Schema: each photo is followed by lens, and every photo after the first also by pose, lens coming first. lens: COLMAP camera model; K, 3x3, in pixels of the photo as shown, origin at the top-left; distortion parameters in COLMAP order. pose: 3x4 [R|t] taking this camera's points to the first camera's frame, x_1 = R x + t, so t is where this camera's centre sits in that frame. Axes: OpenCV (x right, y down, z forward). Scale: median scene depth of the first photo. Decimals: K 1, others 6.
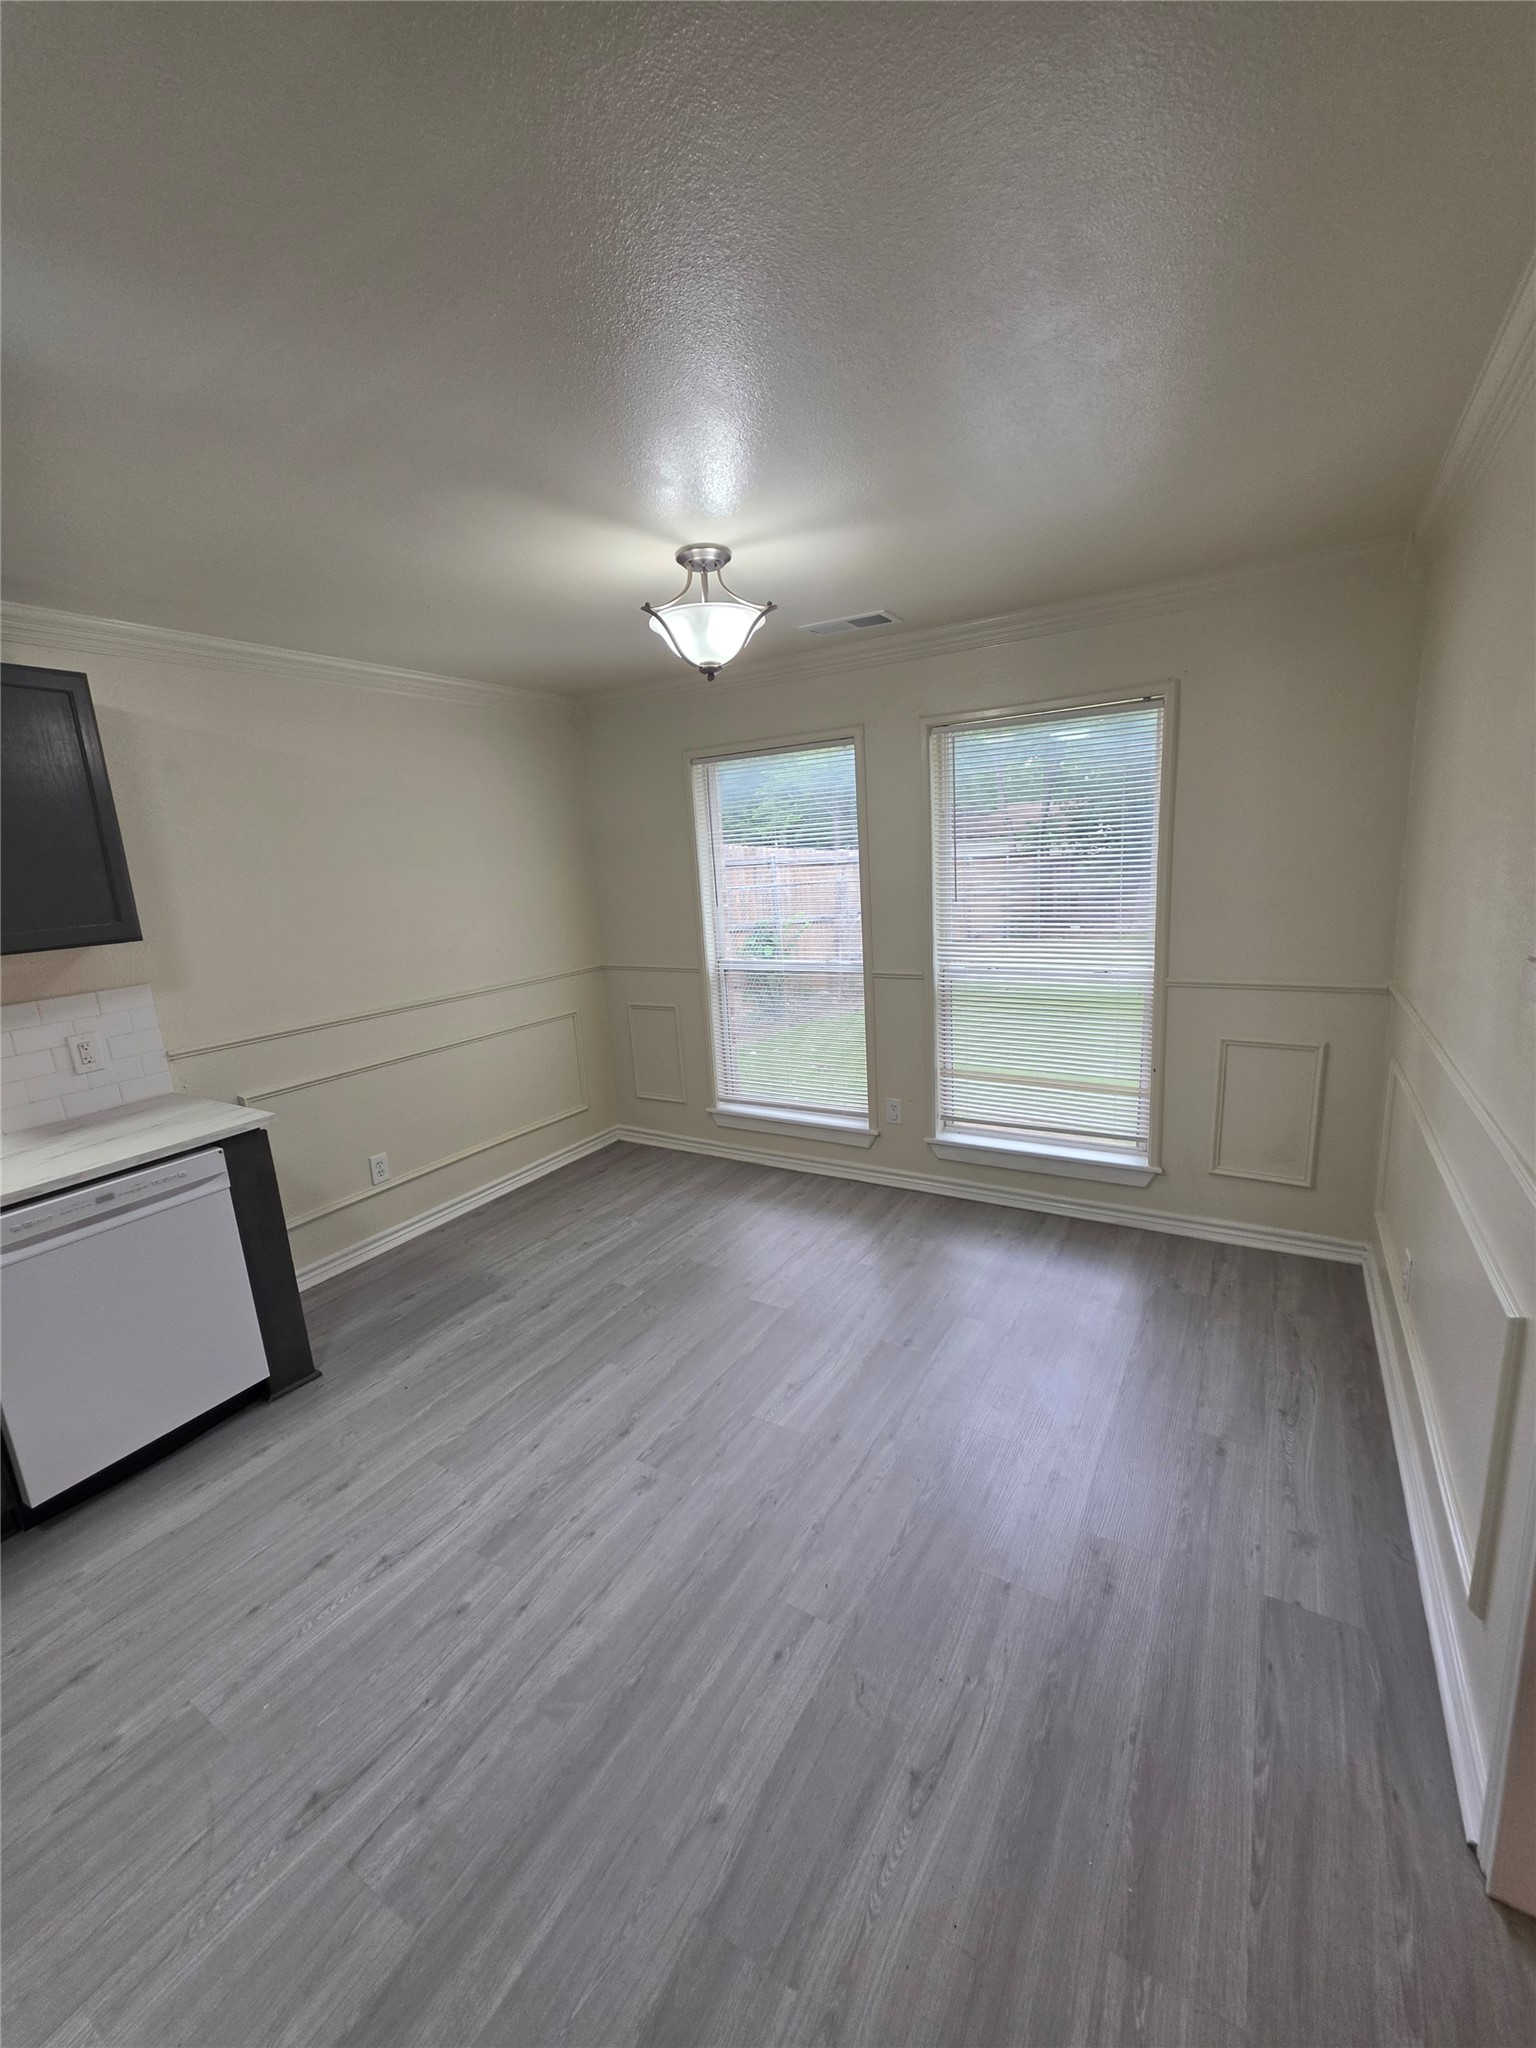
lens RADIAL K [[813.6, 0, 767.4], [0, 813.6, 1034.1], [0, 0, 1]] dist [-0.002086, 0.001082]
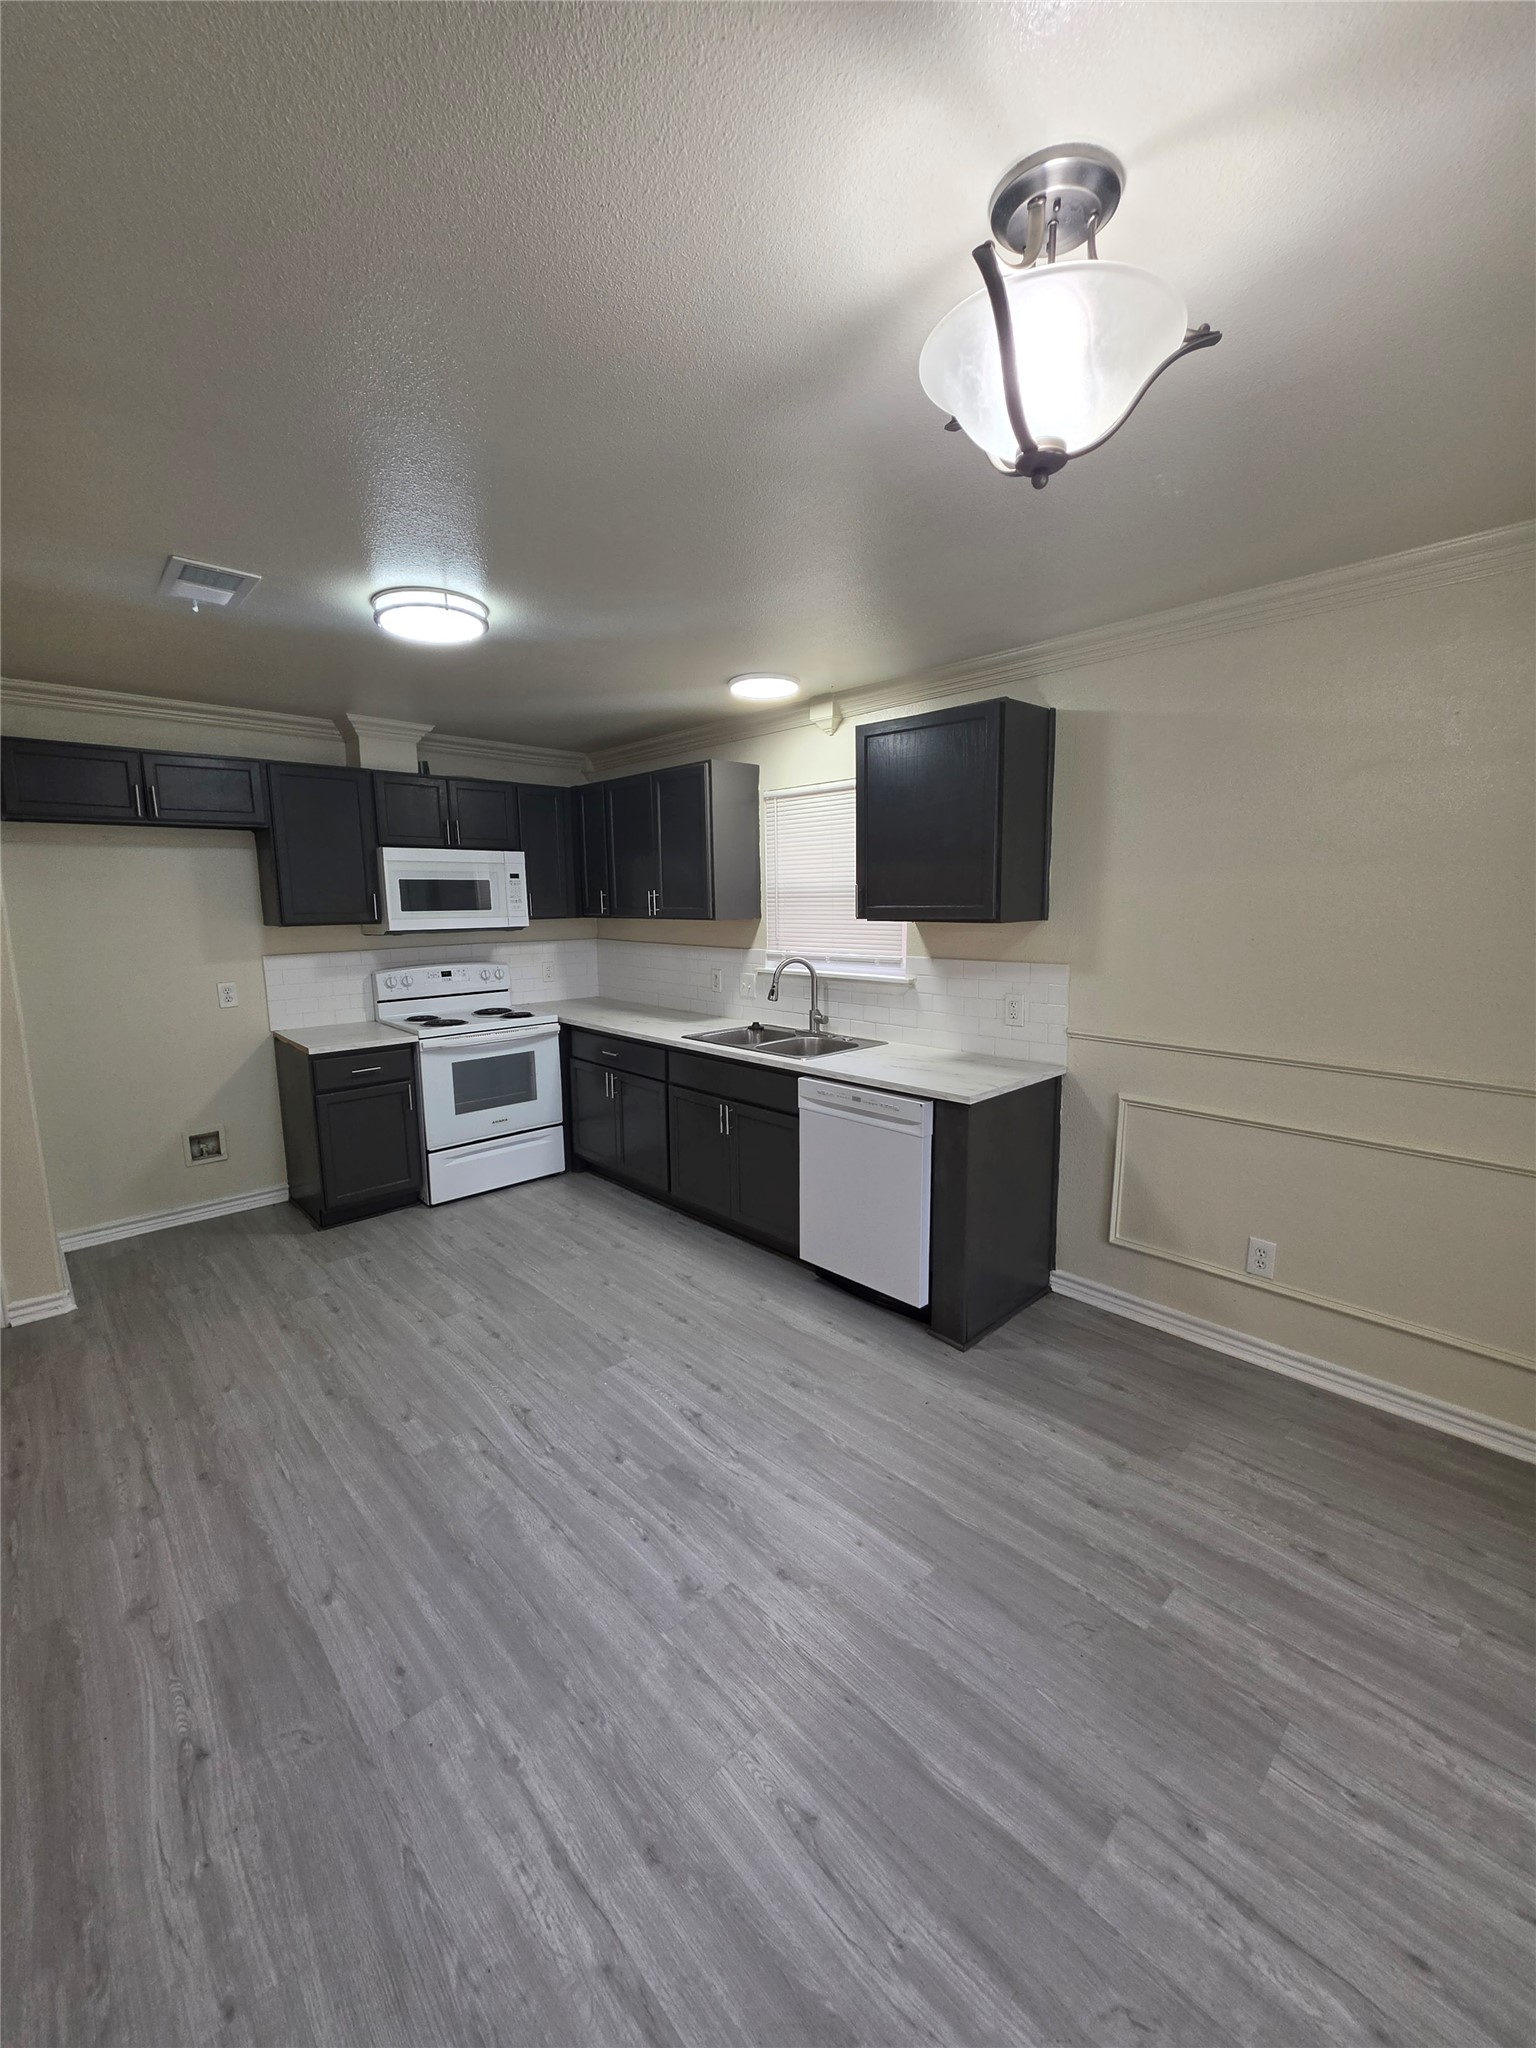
lens RADIAL K [[813.6, 0, 766.3], [0, 813.6, 1028.1], [0, 0, 1]] dist [-0.002086, 0.001082]
pose [[-0.257540, 0.216527, -0.941695, 0.554962], [-0.183822, 0.945793, 0.267742, -0.278853], [0.948621, 0.242058, -0.203777, 1.195837]]
